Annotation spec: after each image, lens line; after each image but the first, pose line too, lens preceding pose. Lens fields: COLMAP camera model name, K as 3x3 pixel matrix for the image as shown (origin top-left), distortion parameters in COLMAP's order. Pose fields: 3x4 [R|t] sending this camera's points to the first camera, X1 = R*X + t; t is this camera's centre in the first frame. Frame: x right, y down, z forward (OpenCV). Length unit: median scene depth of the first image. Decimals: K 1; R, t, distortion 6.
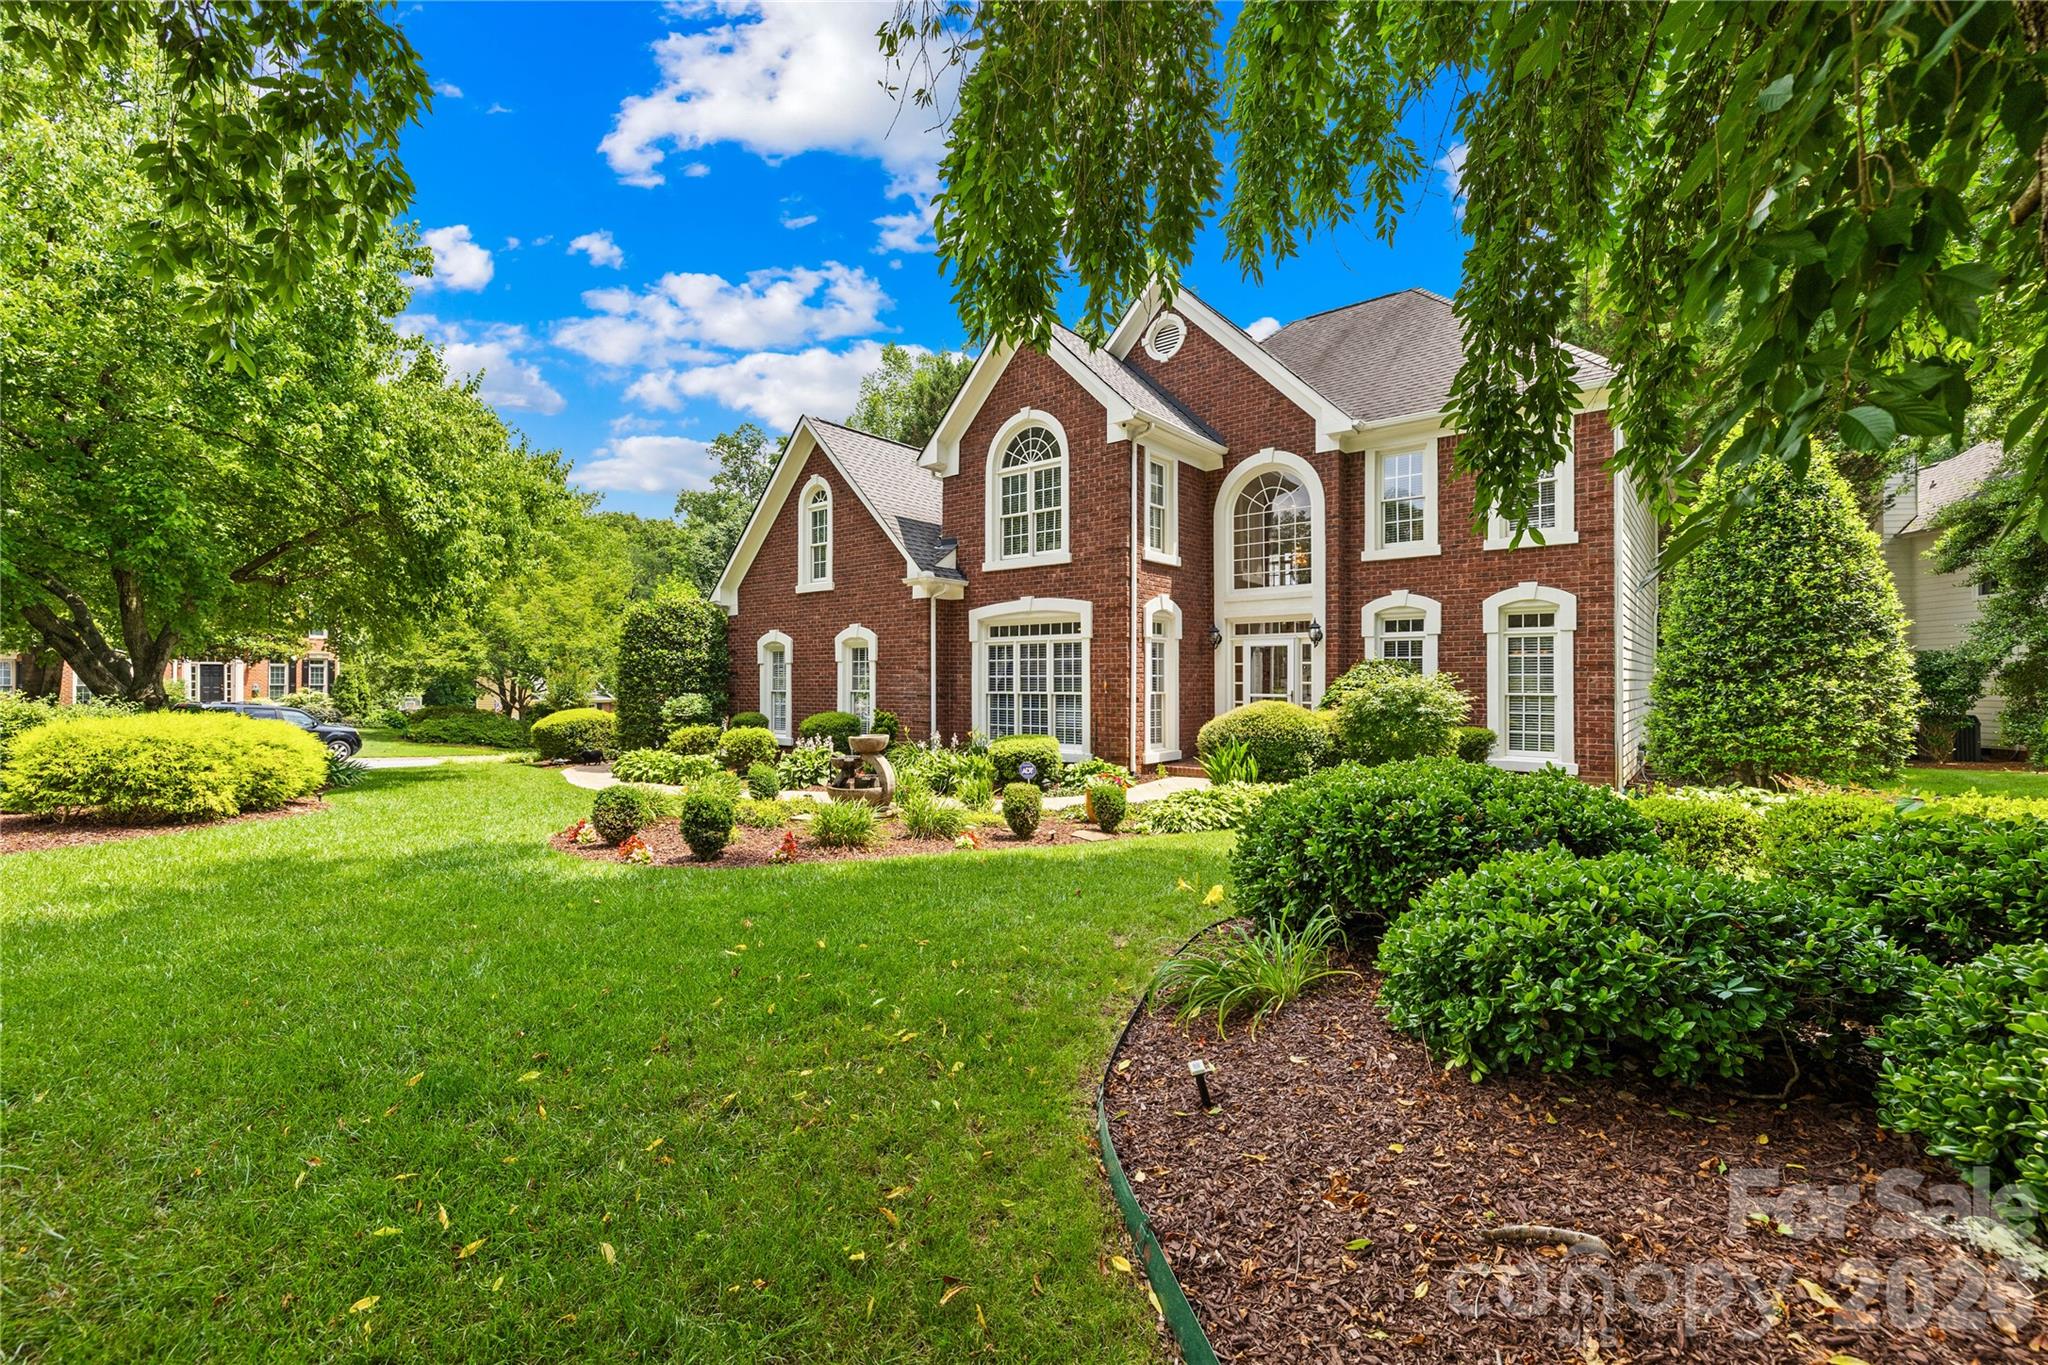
lens RADIAL K [[870.9, 0, 1014.8], [0, 870.9, 691.8], [0, 0, 1]] dist [-0.001932, -0.000215]
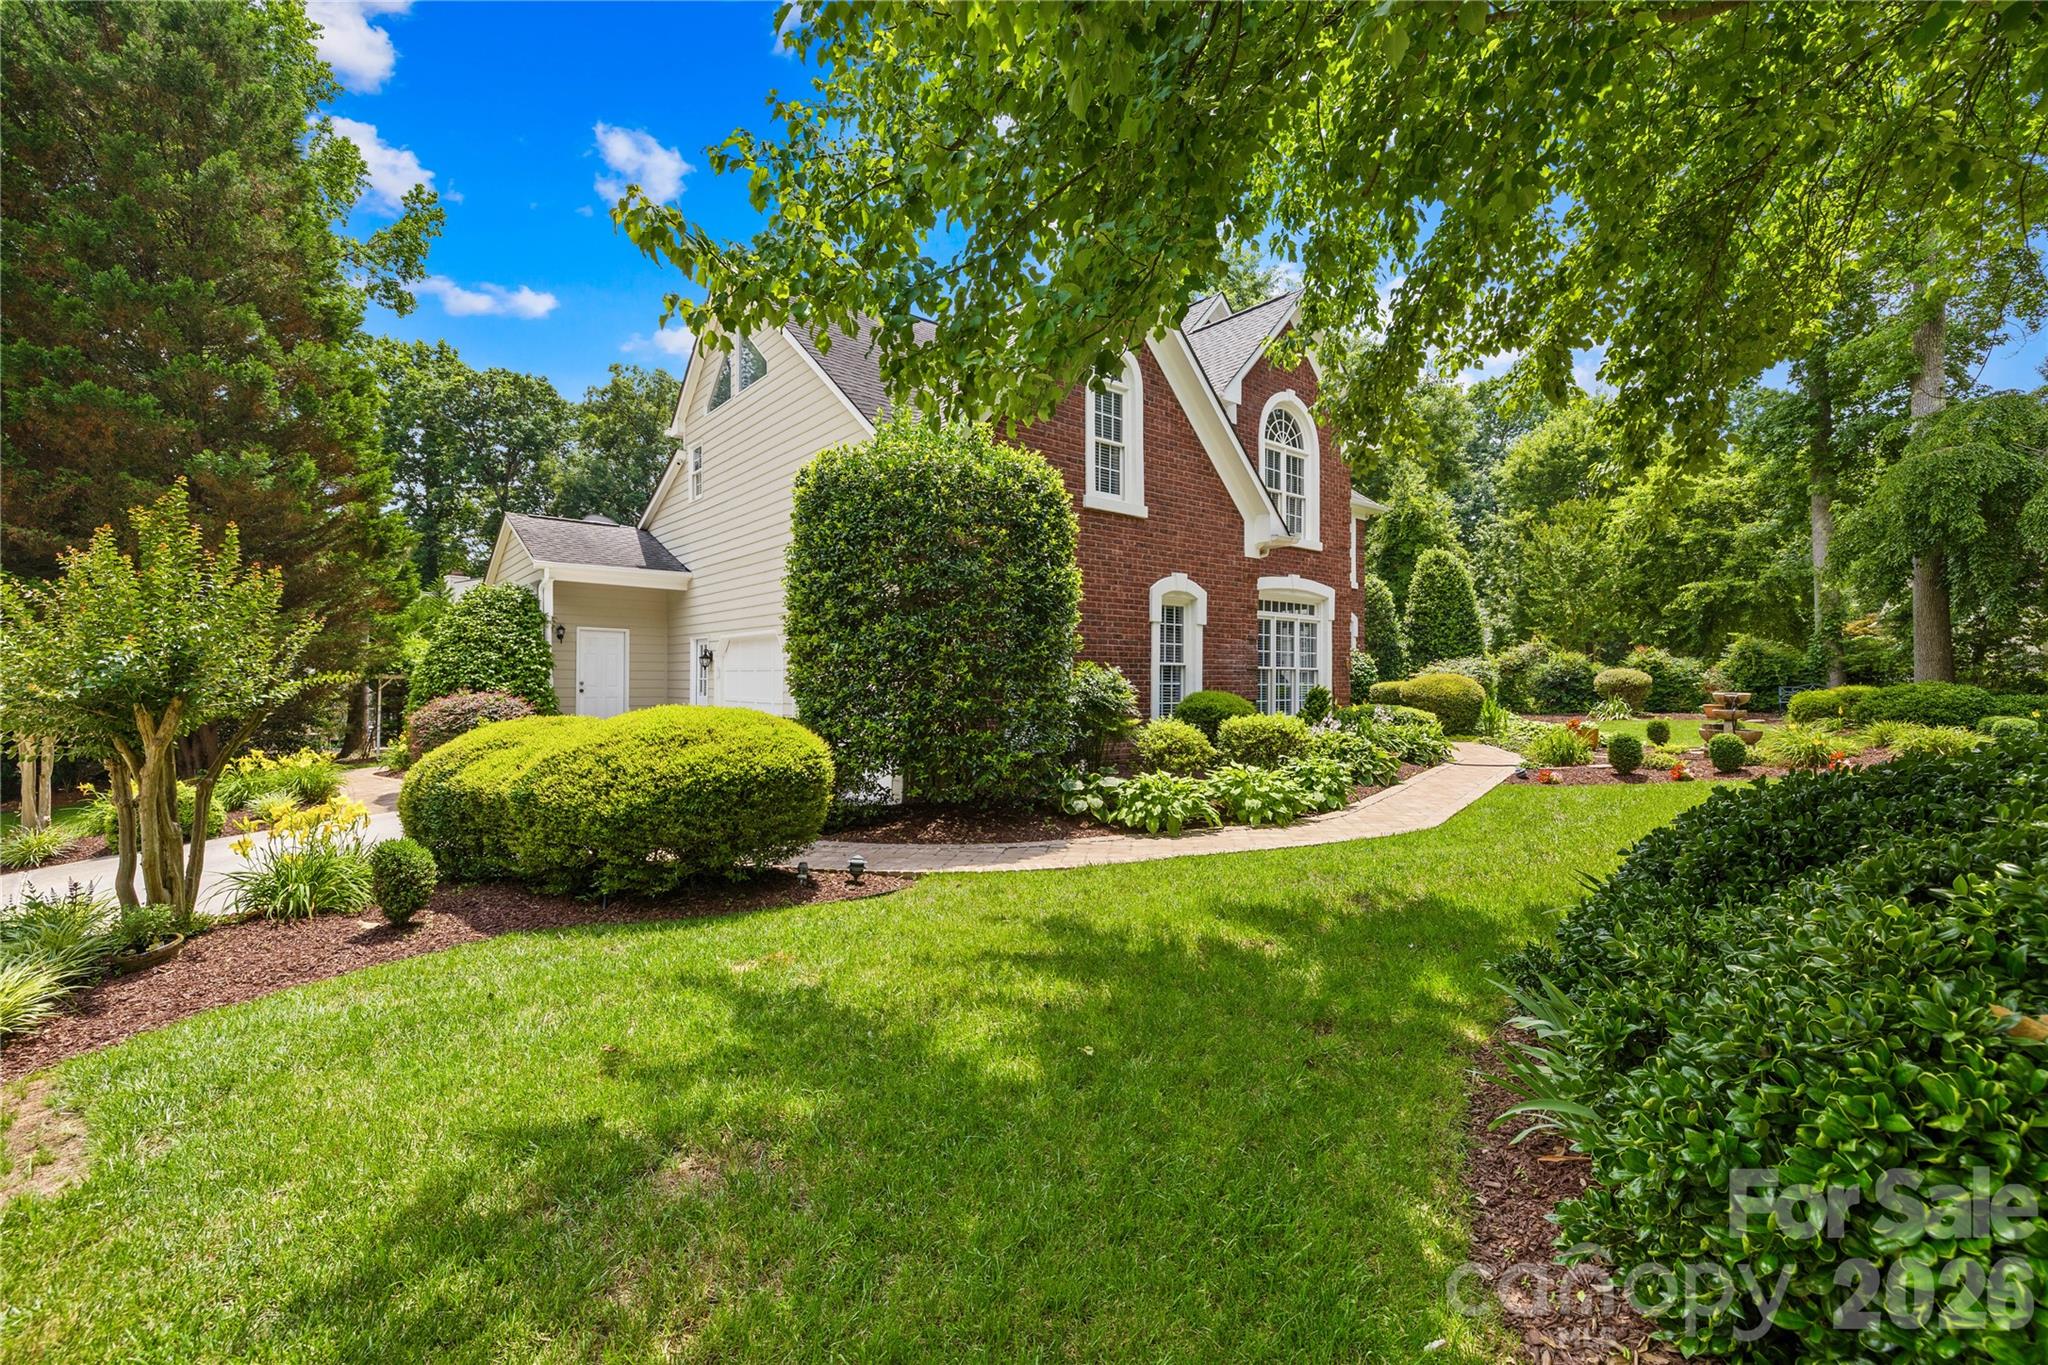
lens RADIAL K [[870.9, 0, 1025.6], [0, 870.9, 676.0], [0, 0, 1]] dist [-0.001932, -0.000215]
pose [[0.191340, 0.004946, 0.981511, -1.052867], [0.009510, 0.999931, -0.006892, 0.015081], [-0.981478, 0.010653, 0.191280, 1.111878]]
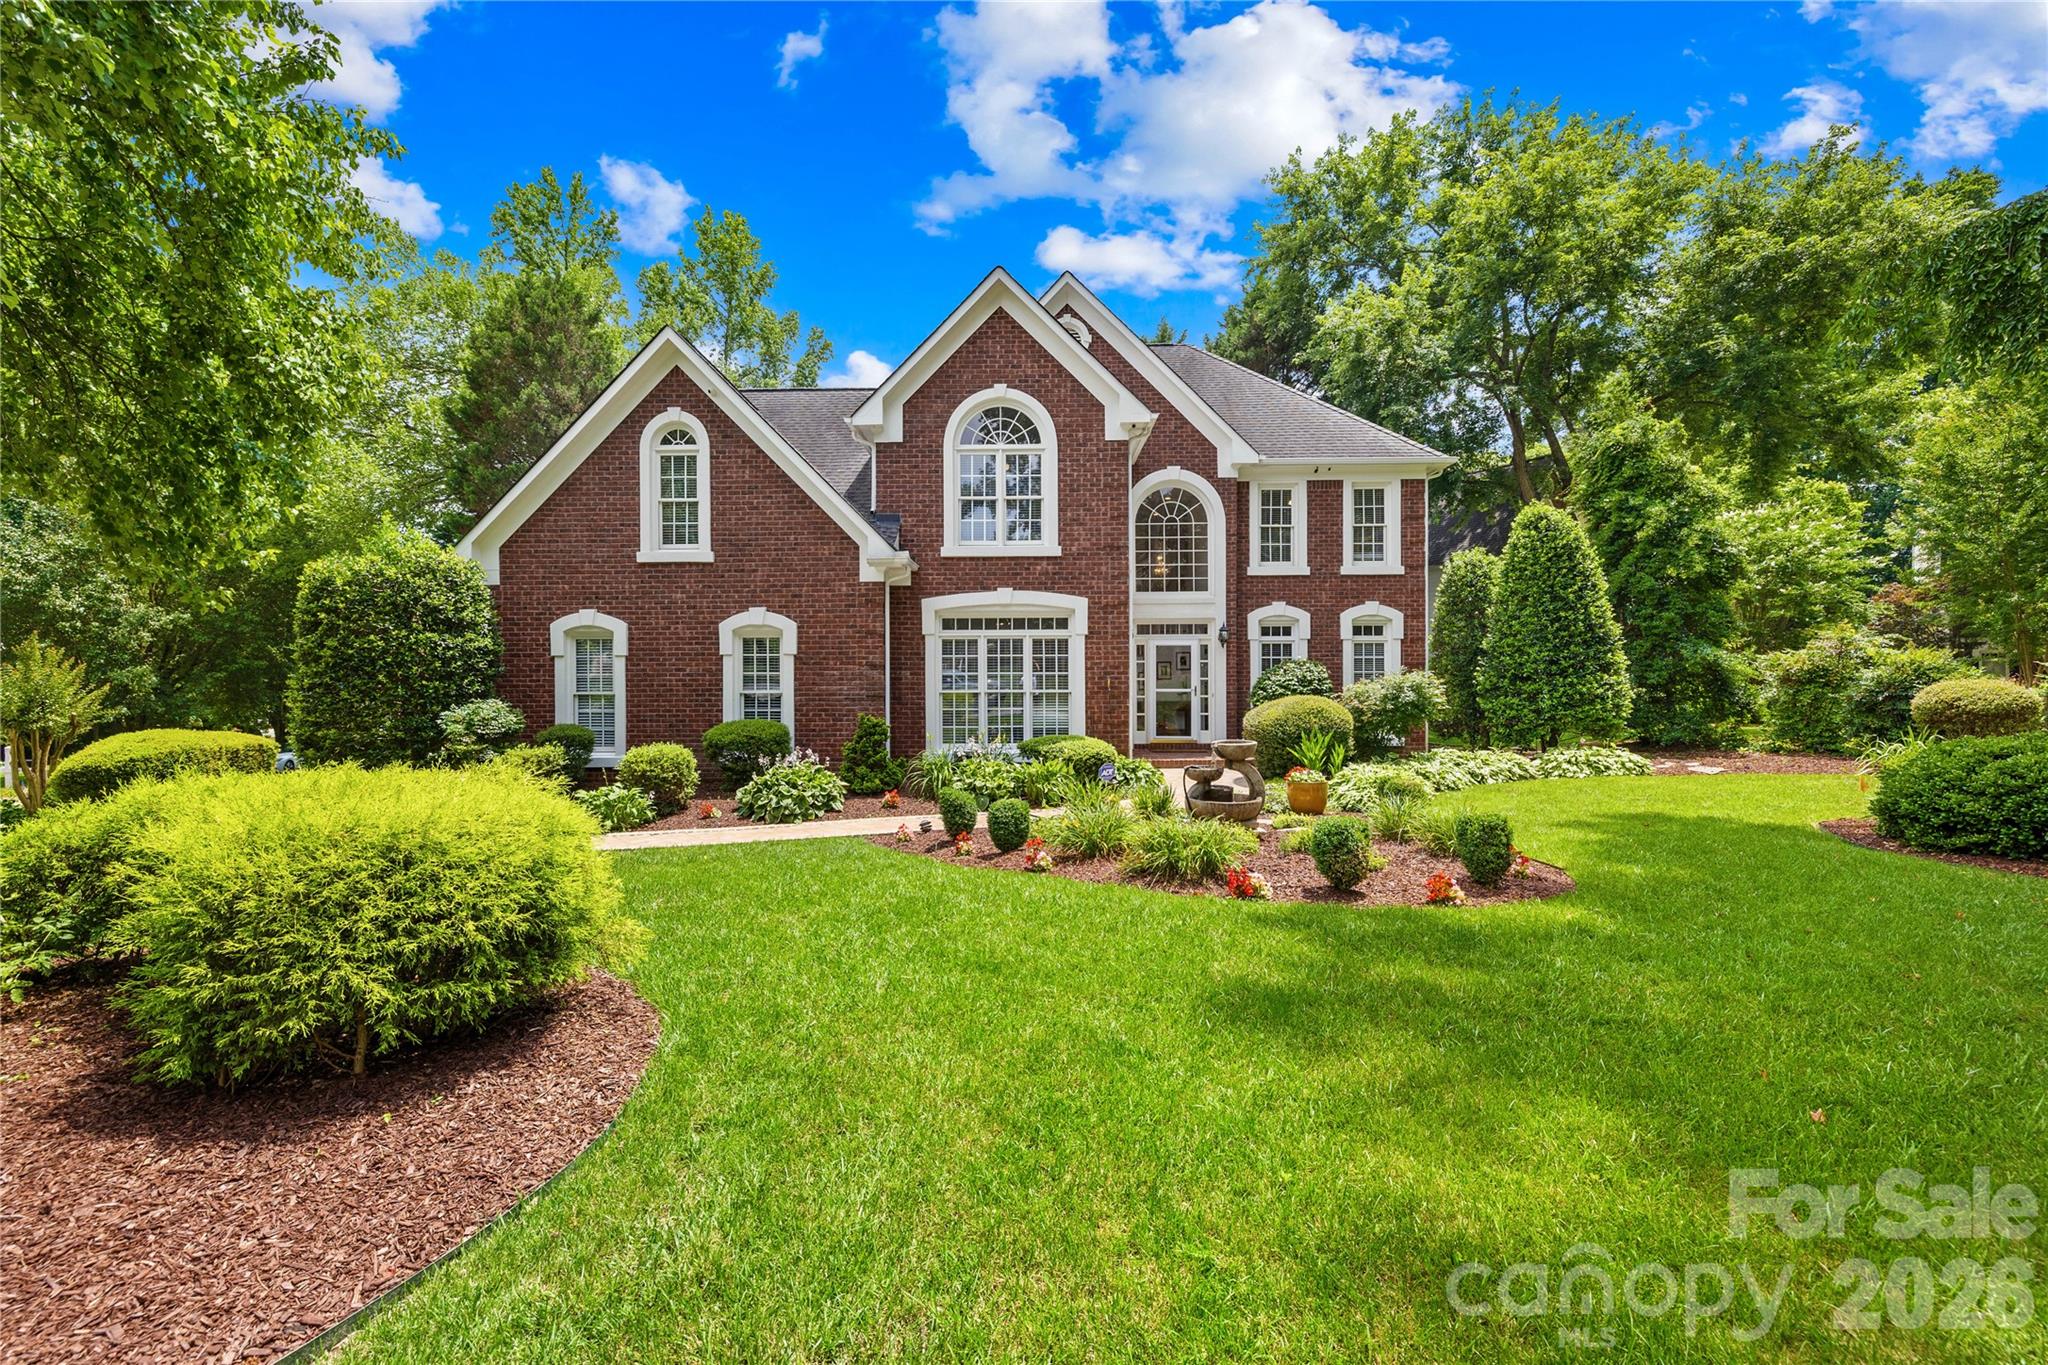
lens RADIAL K [[870.9, 0, 1020.4], [0, 870.9, 677.4], [0, 0, 1]] dist [-0.001932, -0.000215]
pose [[0.781739, -0.003991, 0.623593, -0.550025], [0.011643, 0.999899, -0.008196, -0.005946], [-0.623497, 0.013667, 0.781707, 0.264650]]
